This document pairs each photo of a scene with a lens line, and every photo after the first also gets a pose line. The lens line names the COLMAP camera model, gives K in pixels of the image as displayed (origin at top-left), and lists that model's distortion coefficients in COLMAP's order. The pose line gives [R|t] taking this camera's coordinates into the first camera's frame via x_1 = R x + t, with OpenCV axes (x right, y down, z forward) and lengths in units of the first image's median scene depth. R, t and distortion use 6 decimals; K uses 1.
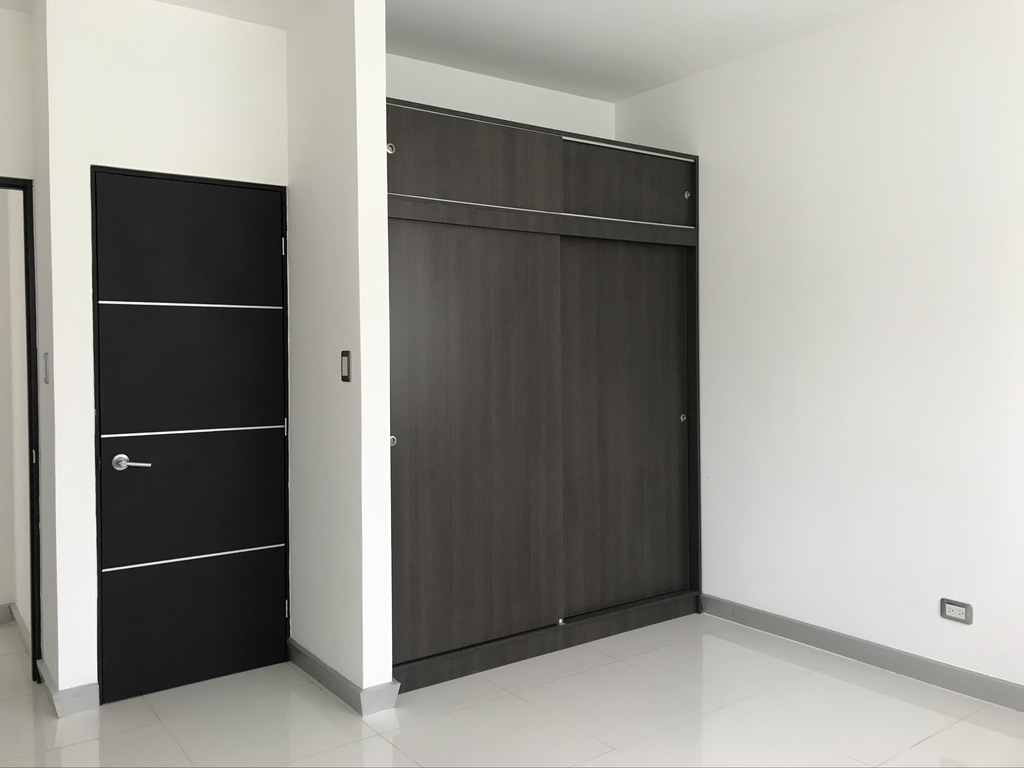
lens RADIAL K [[846.6, 0, 512.5], [0, 846.6, 365.5], [0, 0, 1]] dist [0.068131, 0.006876]
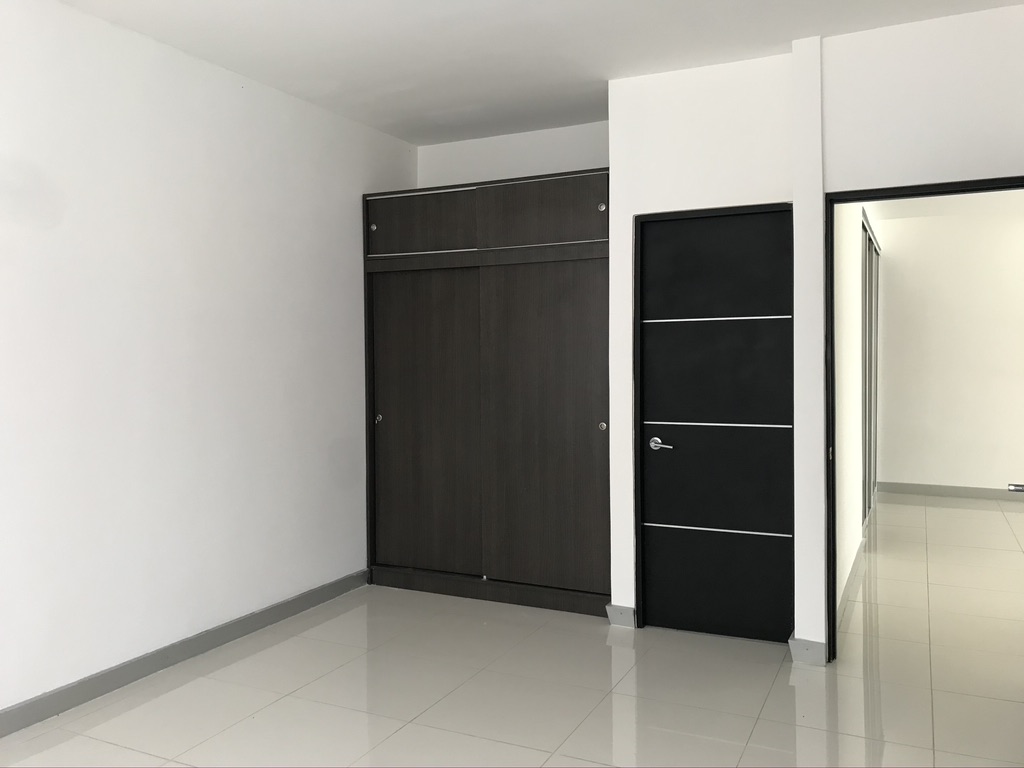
lens RADIAL K [[848.6, 0, 508.7], [0, 848.6, 376.7], [0, 0, 1]] dist [0.060279, -0.099605]
pose [[0.469550, 0.023418, -0.882595, 0.566756], [-0.016316, 0.999708, 0.017845, -0.006073], [0.882755, 0.006021, 0.469795, 0.220699]]
